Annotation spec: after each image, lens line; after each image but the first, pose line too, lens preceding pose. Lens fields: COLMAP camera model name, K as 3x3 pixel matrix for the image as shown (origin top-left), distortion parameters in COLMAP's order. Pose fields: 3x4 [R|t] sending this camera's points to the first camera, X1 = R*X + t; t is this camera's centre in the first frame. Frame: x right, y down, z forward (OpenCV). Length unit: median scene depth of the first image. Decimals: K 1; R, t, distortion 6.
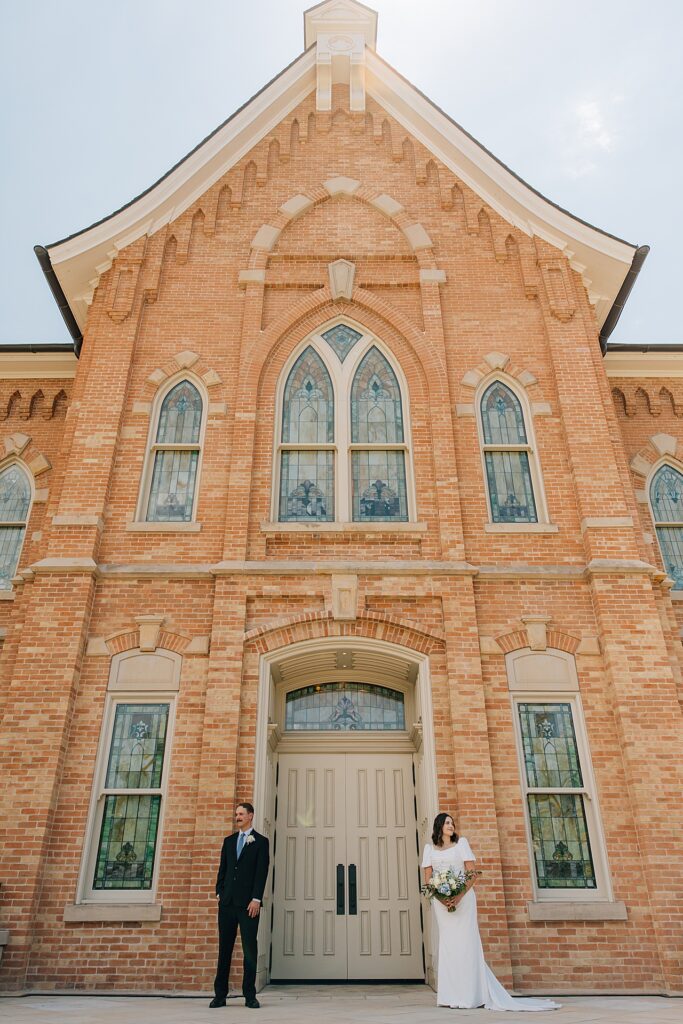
lens RADIAL K [[728.9, 0, 335.9], [0, 728.9, 506.9], [0, 0, 1]] dist [0.002163, -0.002894]
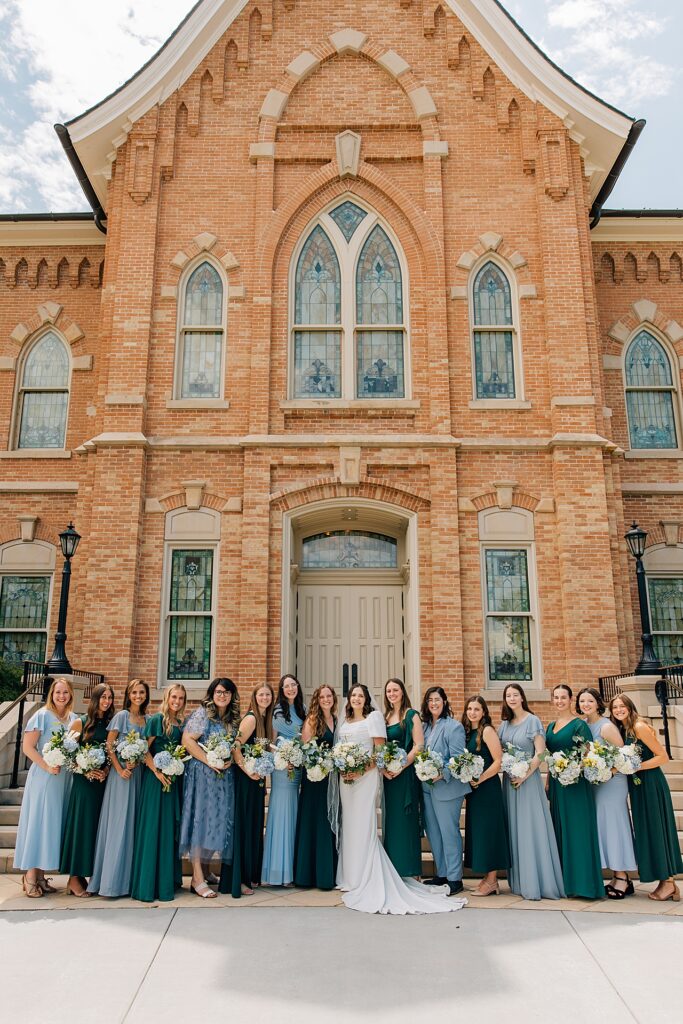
lens RADIAL K [[746.0, 0, 323.3], [0, 746.0, 534.9], [0, 0, 1]] dist [0.001552, -0.004731]
pose [[0.999871, 0.001380, -0.016033, -0.012294], [0.003234, 0.958743, 0.284255, -0.116908], [0.015764, -0.284270, 0.958615, -0.229001]]
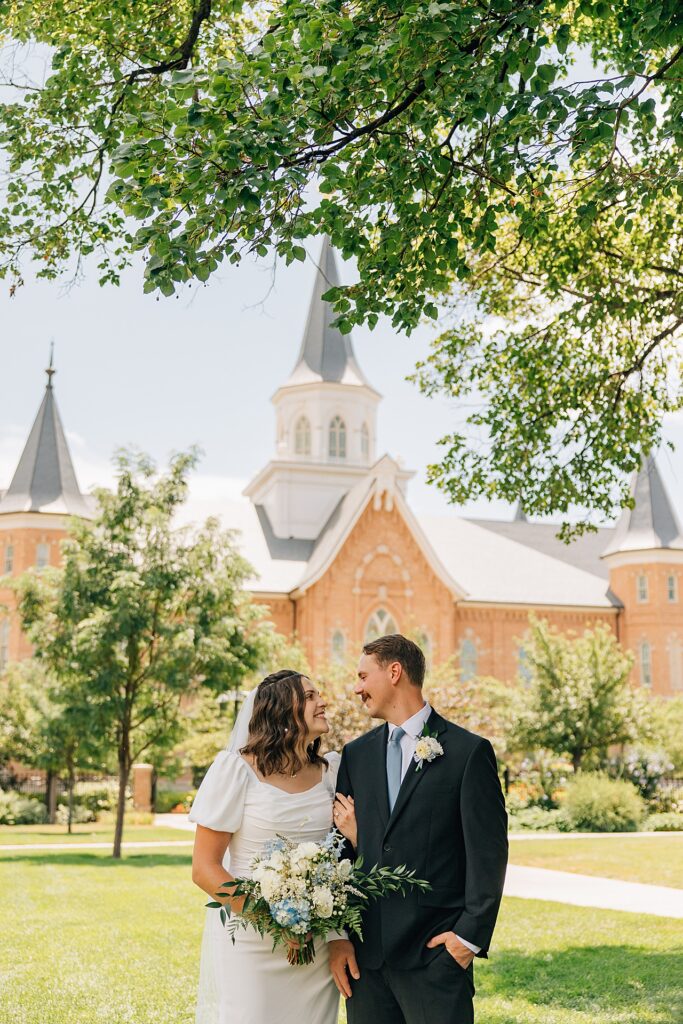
lens RADIAL K [[1225.0, 0, 341.5], [0, 1225.0, 512.0], [0, 0, 1]] dist [0.009280, -0.000802]
pose [[0.960089, 0.060648, 0.273039, -2.131679], [-0.144426, 0.943489, 0.298277, -2.863701], [-0.239519, -0.325807, 0.914593, -4.851723]]
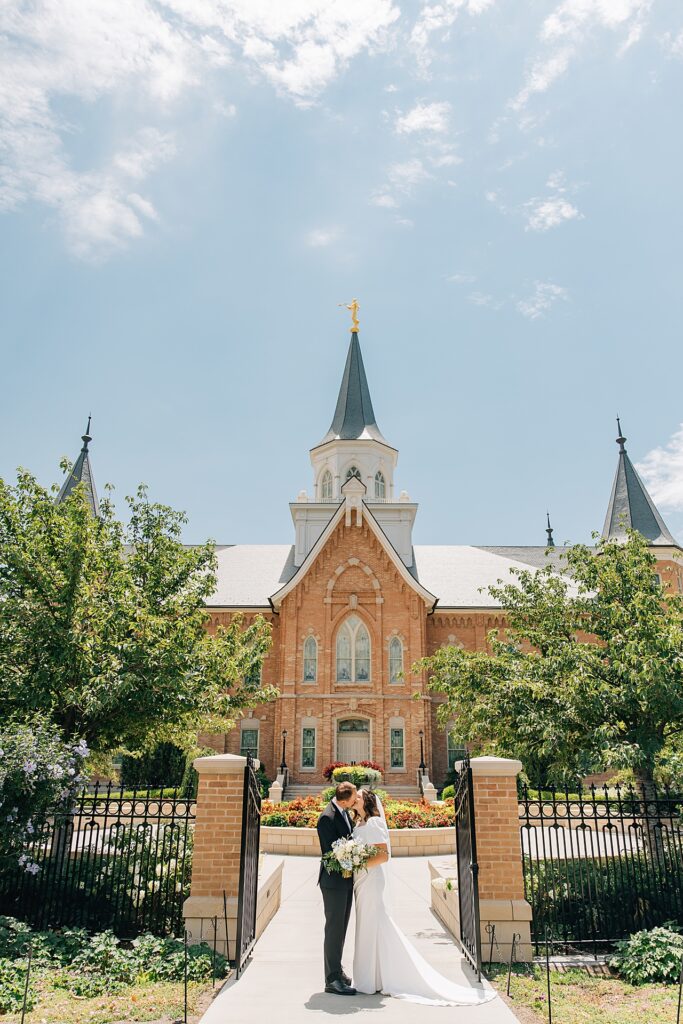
lens RADIAL K [[714.6, 0, 340.3], [0, 714.6, 505.3], [0, 0, 1]] dist [-0.006748, -0.002096]
pose [[0.999888, 0.003736, -0.014492, -0.009014], [-0.001182, 0.985034, 0.172355, -1.722154], [0.014919, -0.172318, 0.984928, -2.900919]]
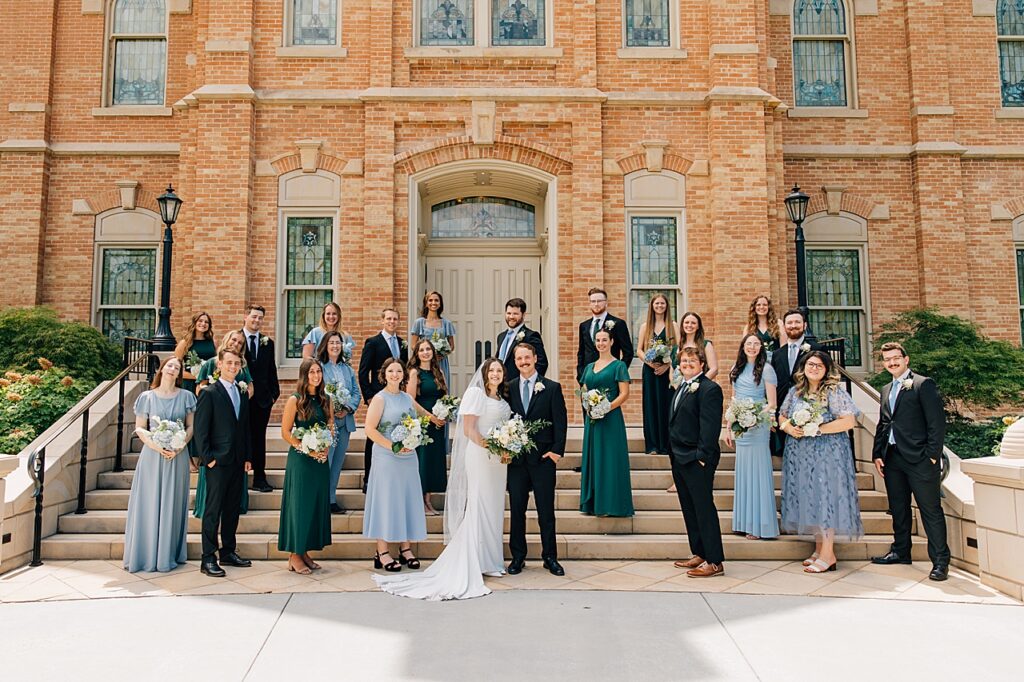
lens RADIAL K [[790.5, 0, 472.9], [0, 790.5, 315.9], [0, 0, 1]] dist [0.003377, 0.003081]
pose [[0.999999, 0.001319, -0.000166, -0.003255], [-0.001136, 0.912644, 0.408754, -0.094438], [0.000691, -0.408753, 0.912645, -0.200326]]
